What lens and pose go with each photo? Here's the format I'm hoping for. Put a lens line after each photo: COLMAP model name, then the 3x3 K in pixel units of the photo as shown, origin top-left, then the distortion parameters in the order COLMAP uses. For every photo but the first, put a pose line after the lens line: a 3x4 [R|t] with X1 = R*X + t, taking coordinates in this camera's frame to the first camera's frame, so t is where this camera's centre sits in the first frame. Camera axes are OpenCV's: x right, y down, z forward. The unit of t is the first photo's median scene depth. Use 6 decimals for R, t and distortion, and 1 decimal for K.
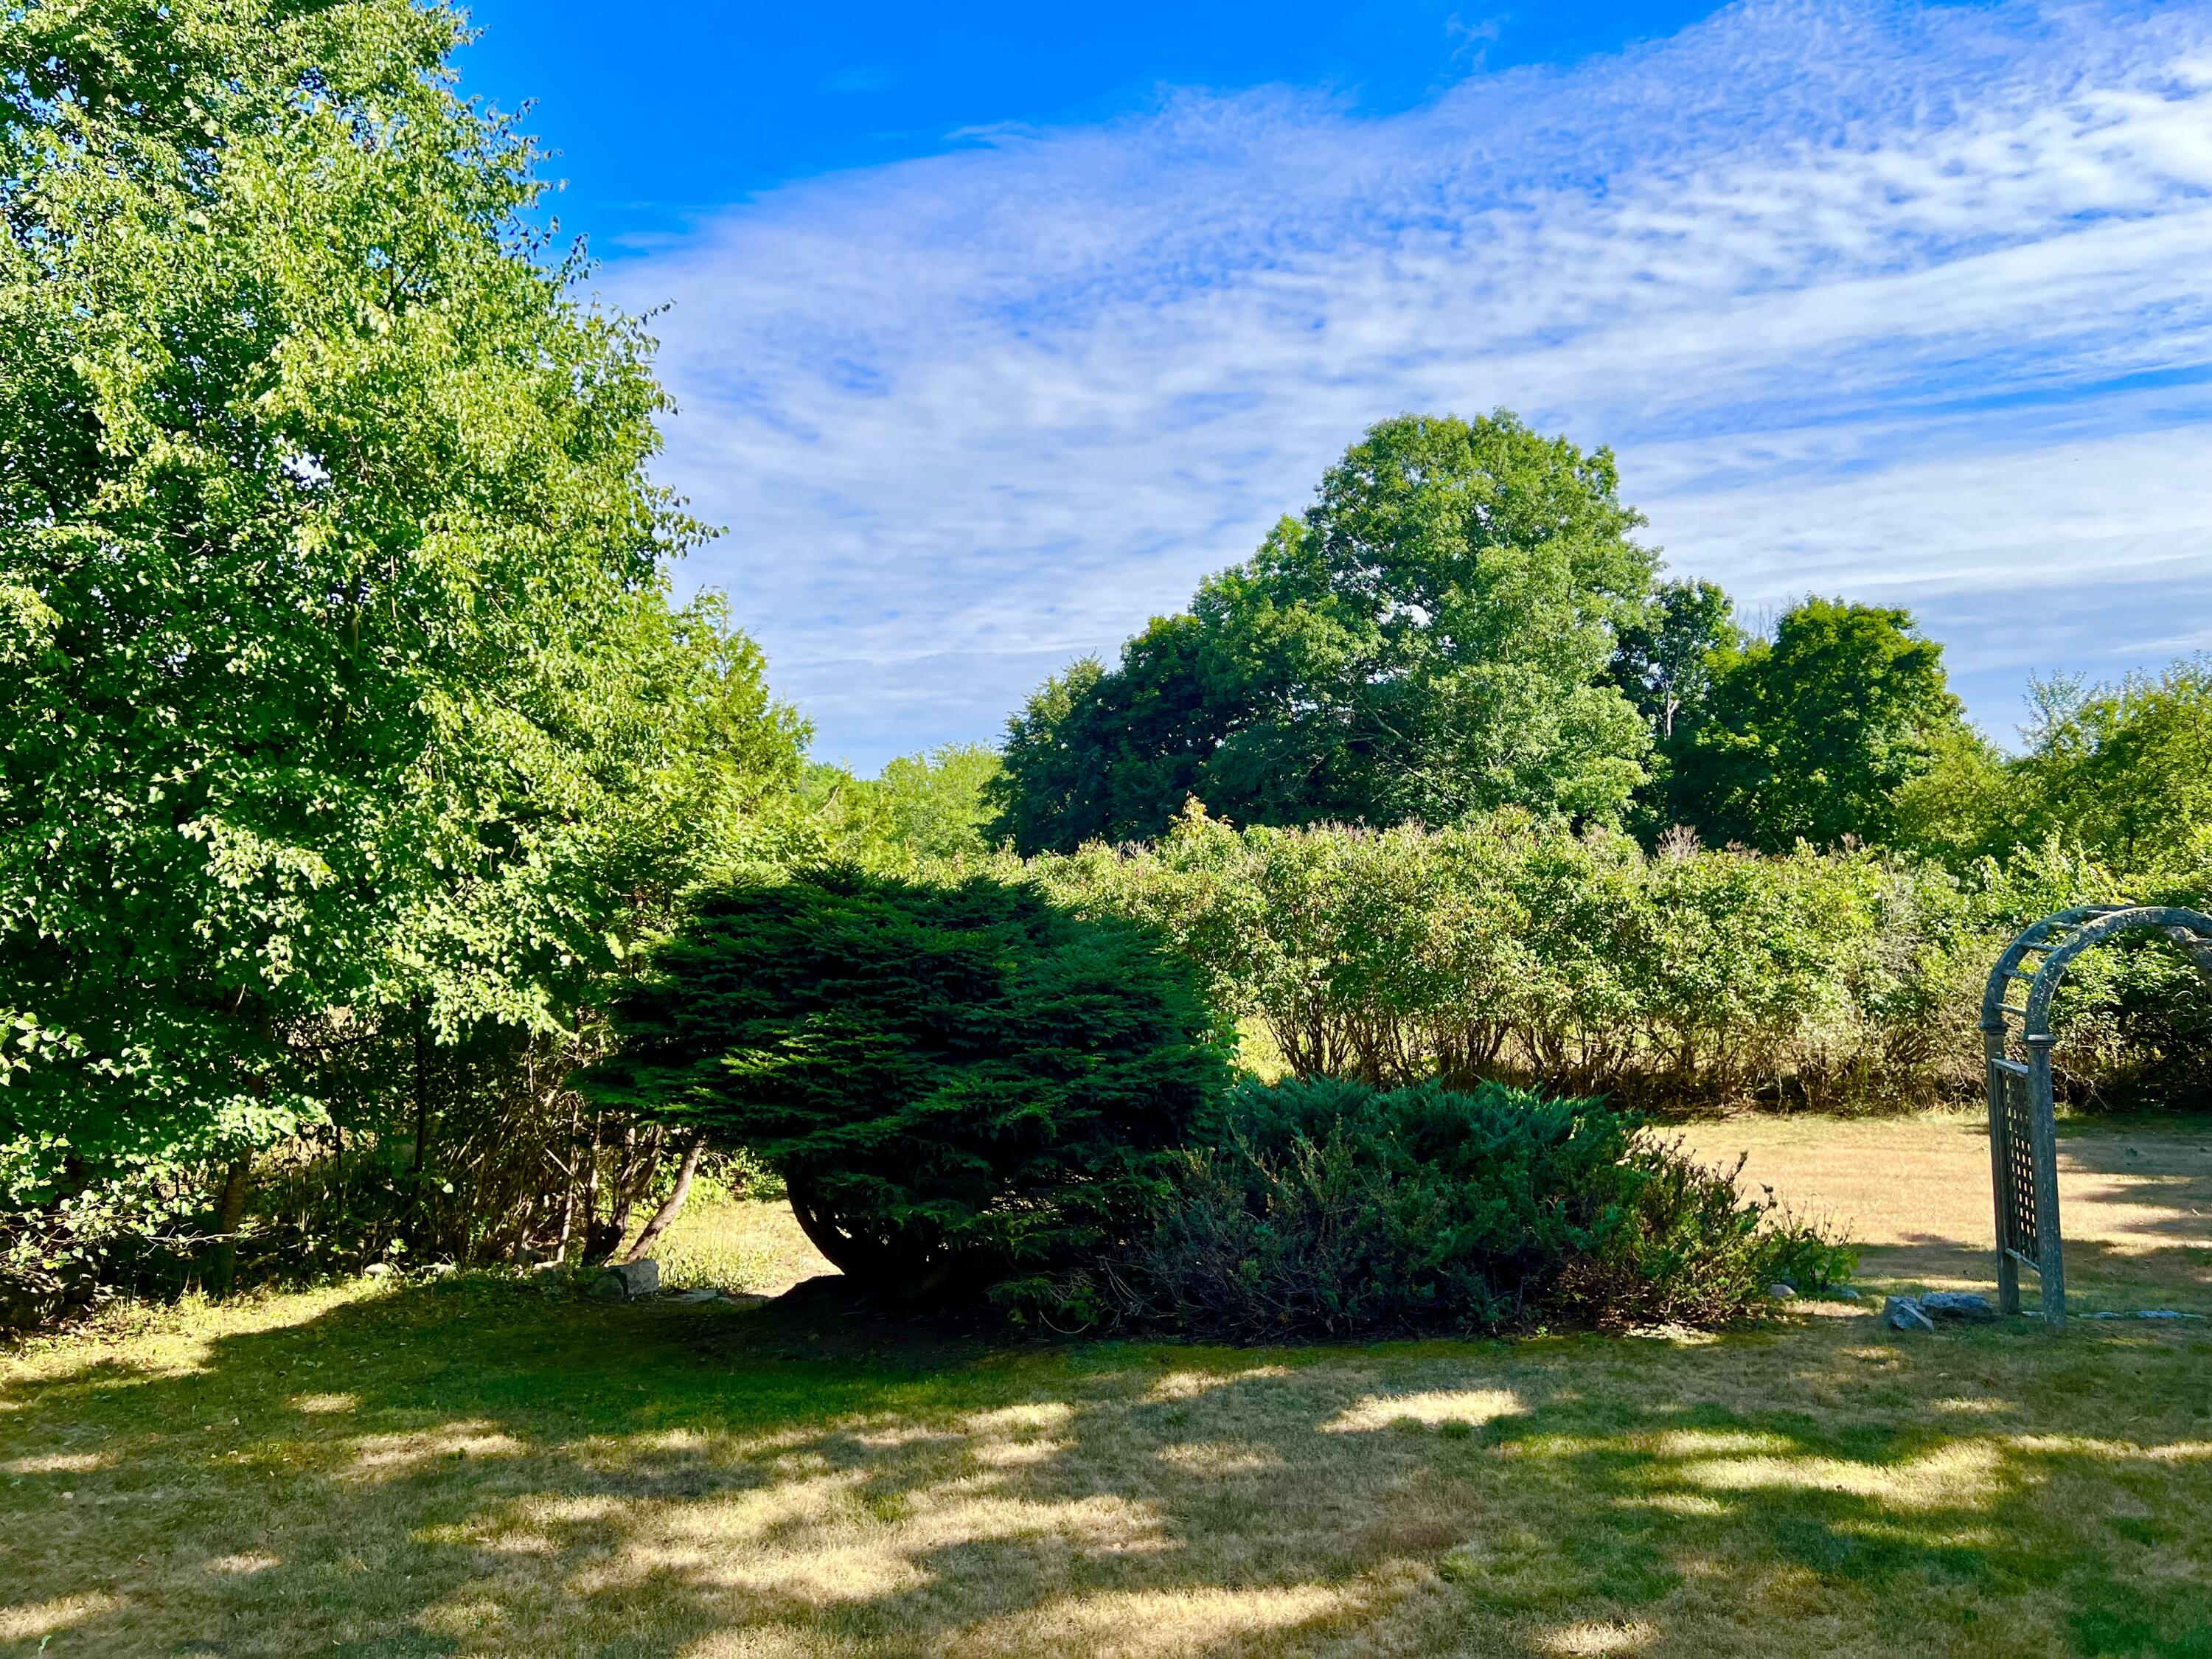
lens RADIAL K [[1647.2, 0, 1110.0], [0, 1647.2, 845.7], [0, 0, 1]] dist [0.013569, -0.014717]
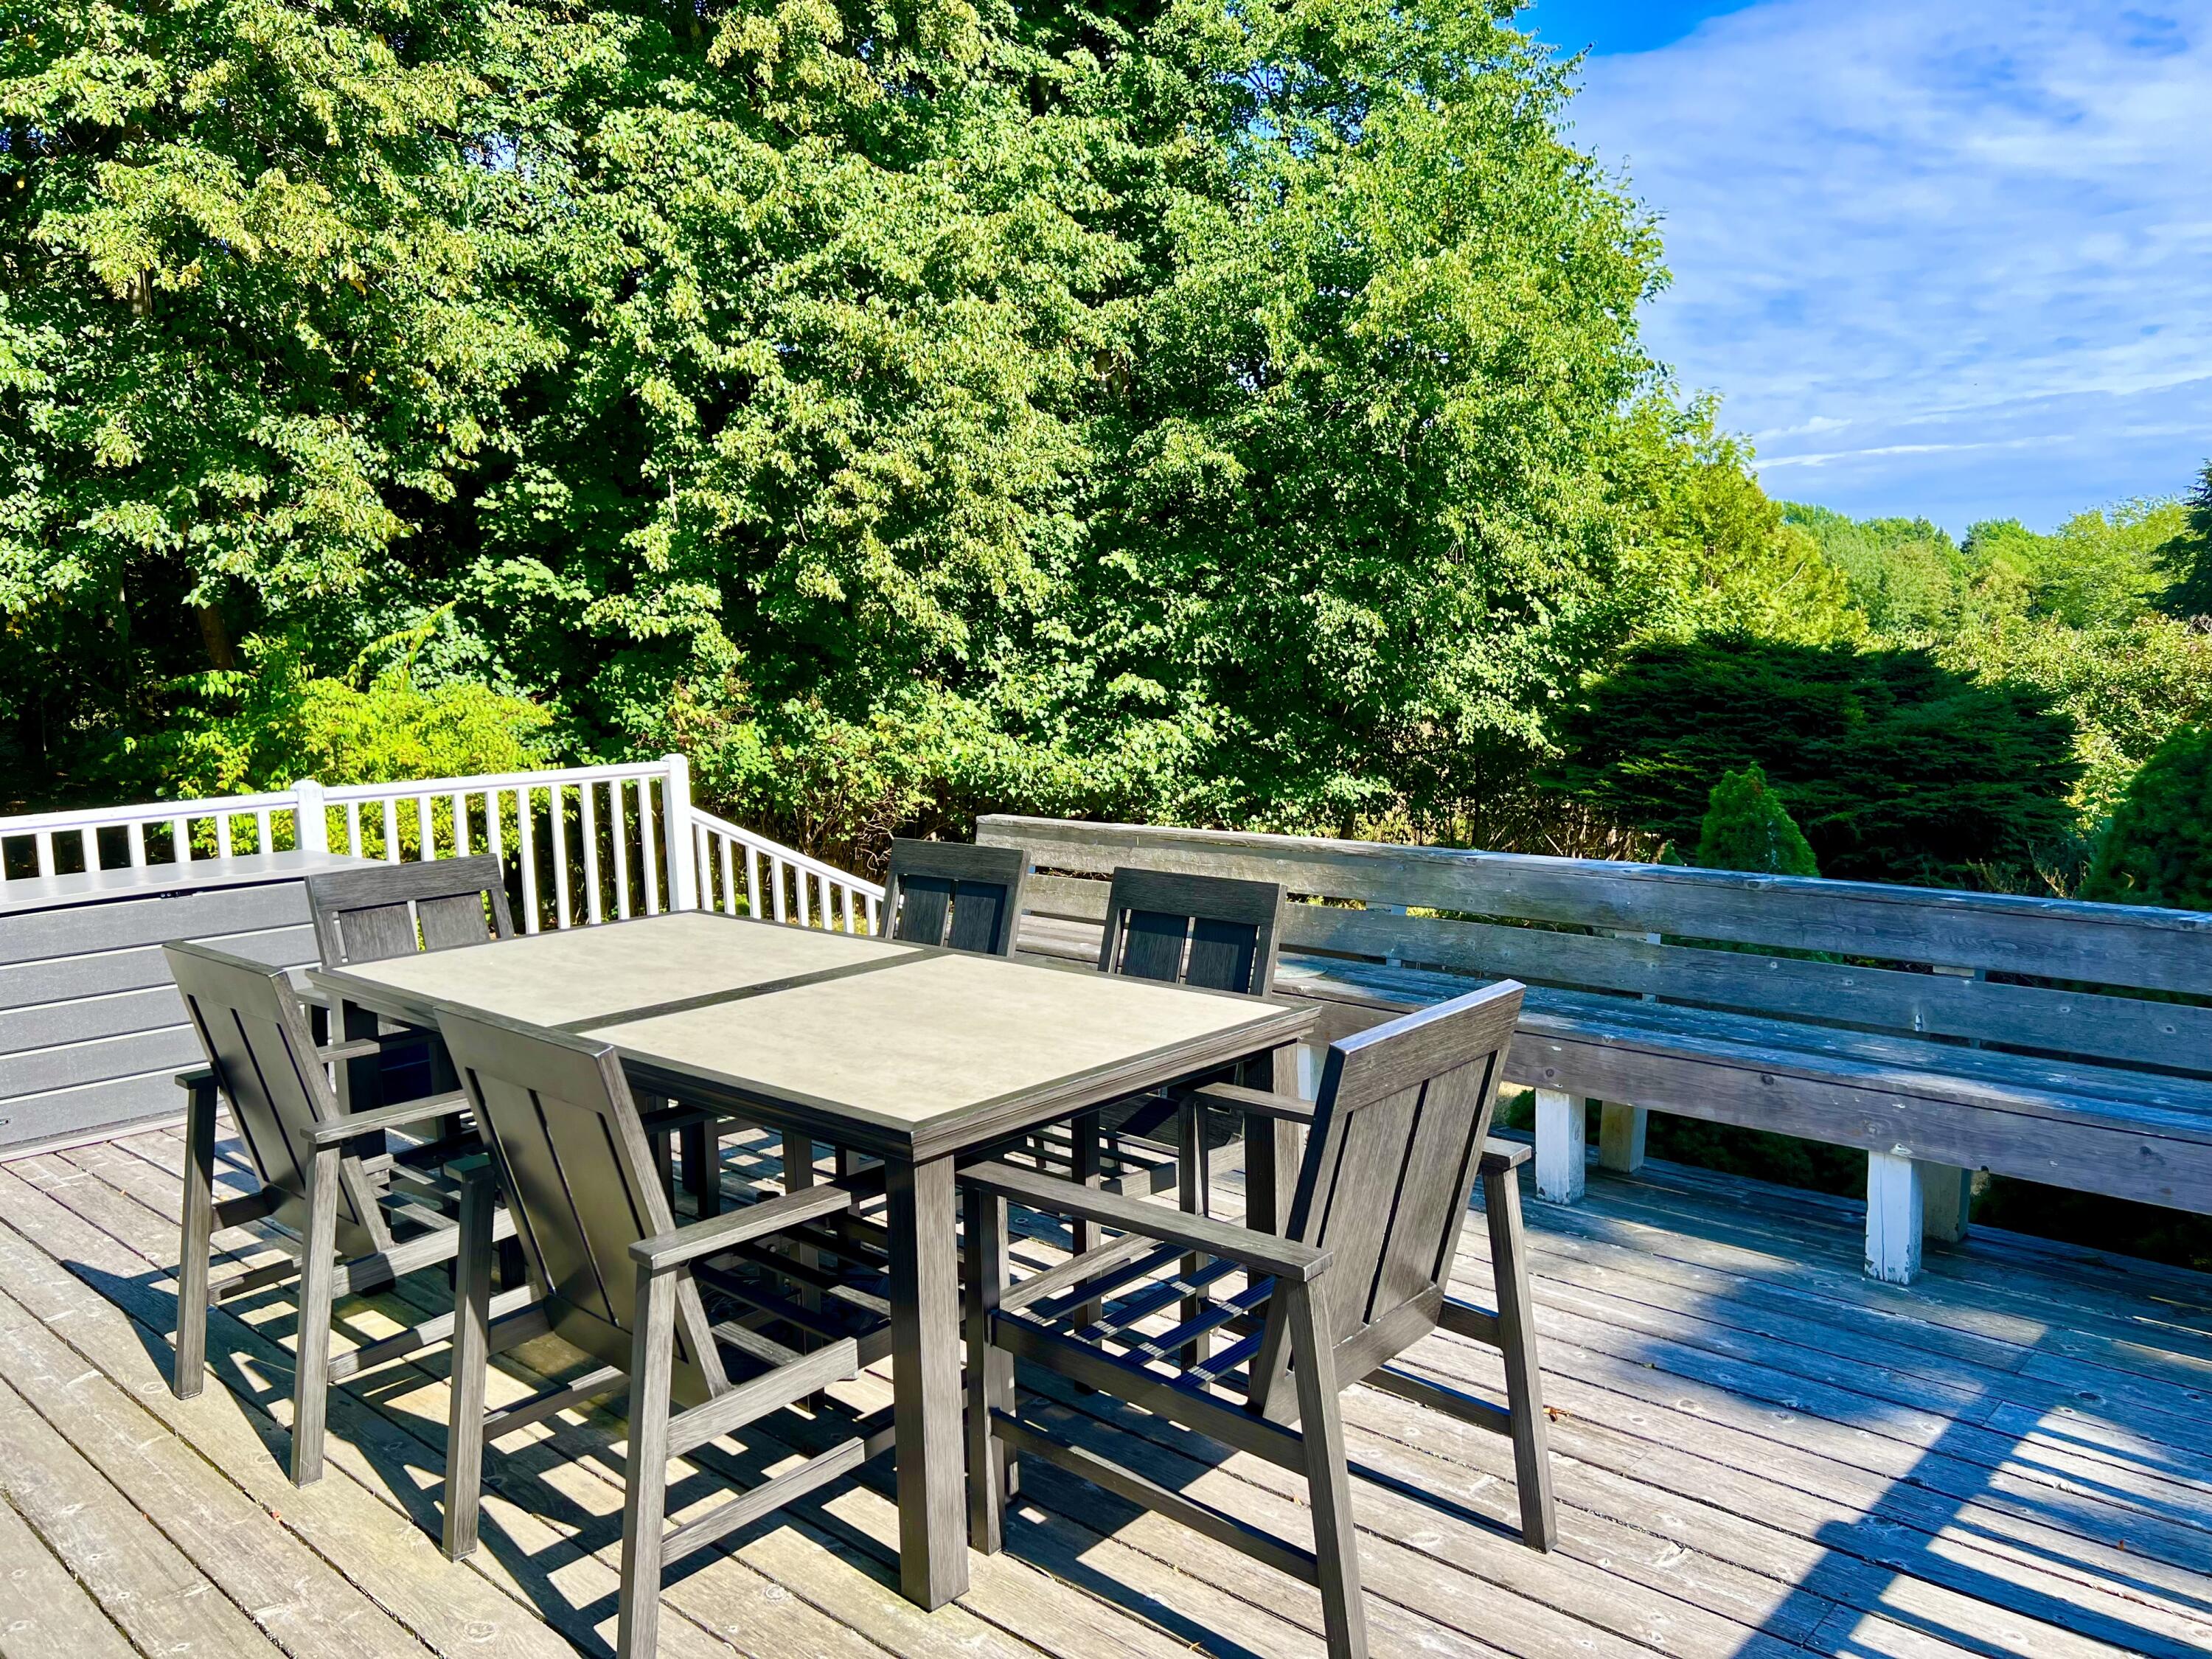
lens RADIAL K [[1647.2, 0, 1101.8], [0, 1647.2, 832.5], [0, 0, 1]] dist [0.013569, -0.014717]
pose [[0.771801, 0.098455, -0.628196, 0.293276], [-0.010681, 0.989808, 0.142006, -0.008868], [0.635775, -0.102890, 0.764987, -0.355116]]
